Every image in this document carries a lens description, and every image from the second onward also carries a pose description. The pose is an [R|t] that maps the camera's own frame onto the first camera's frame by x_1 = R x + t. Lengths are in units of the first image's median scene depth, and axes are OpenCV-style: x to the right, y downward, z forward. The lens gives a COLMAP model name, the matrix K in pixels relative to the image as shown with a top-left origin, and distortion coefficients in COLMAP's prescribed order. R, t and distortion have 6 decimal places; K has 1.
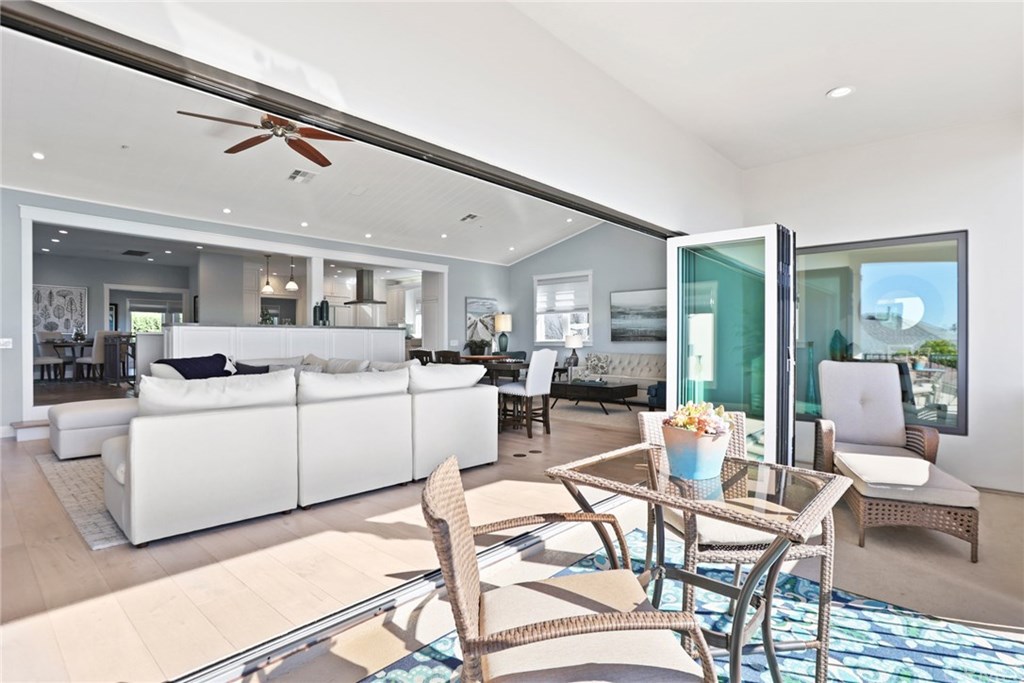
lens RADIAL K [[514.2, 0, 512.0], [0, 514.2, 341.5], [0, 0, 1]] dist [-0.000698, -0.000008]
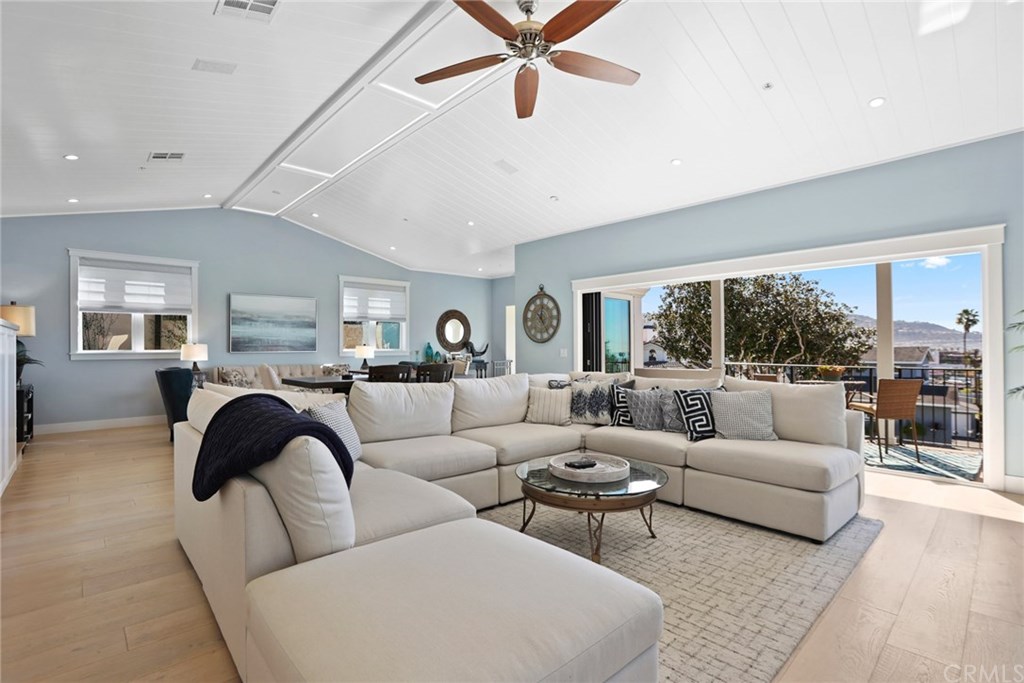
lens RADIAL K [[483.1, 0, 512.0], [0, 483.1, 341.5], [0, 0, 1]] dist [-0.022794, 0.000540]
pose [[0.089028, 0.007191, 0.996003, -0.549512], [0.000697, 0.999973, -0.007282, -0.010988], [-0.996029, 0.001343, 0.089020, 0.467058]]
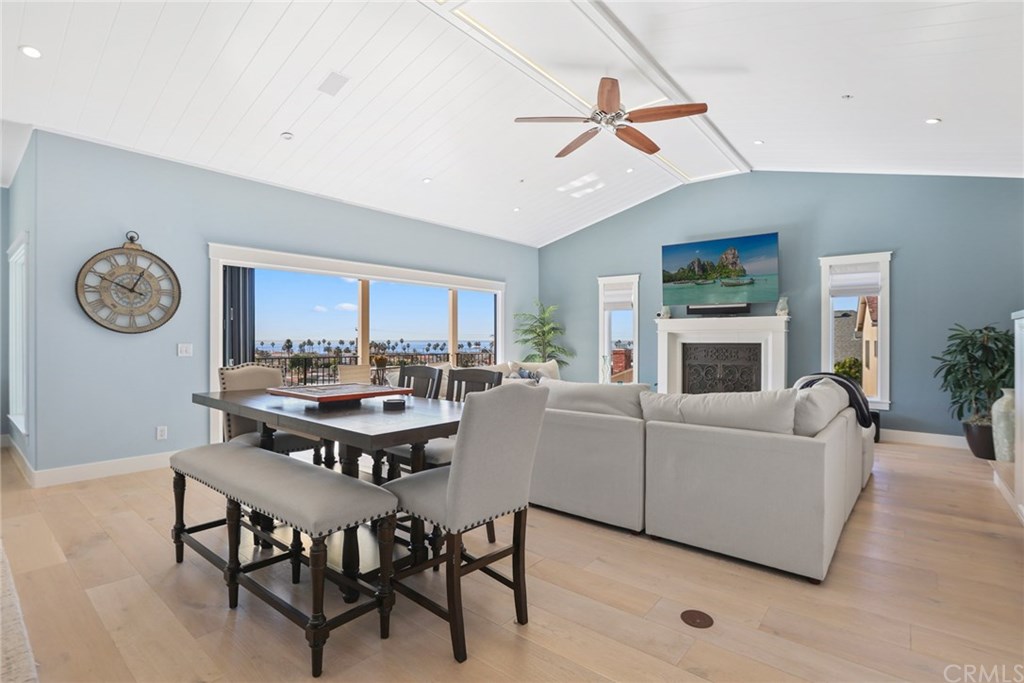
lens RADIAL K [[483.1, 0, 512.0], [0, 483.1, 341.5], [0, 0, 1]] dist [-0.022794, 0.000540]
pose [[-0.998330, 0.000144, -0.057774, -0.126410], [-0.000439, 0.999949, 0.010076, -0.011808], [0.057772, 0.010085, -0.998279, 0.917972]]
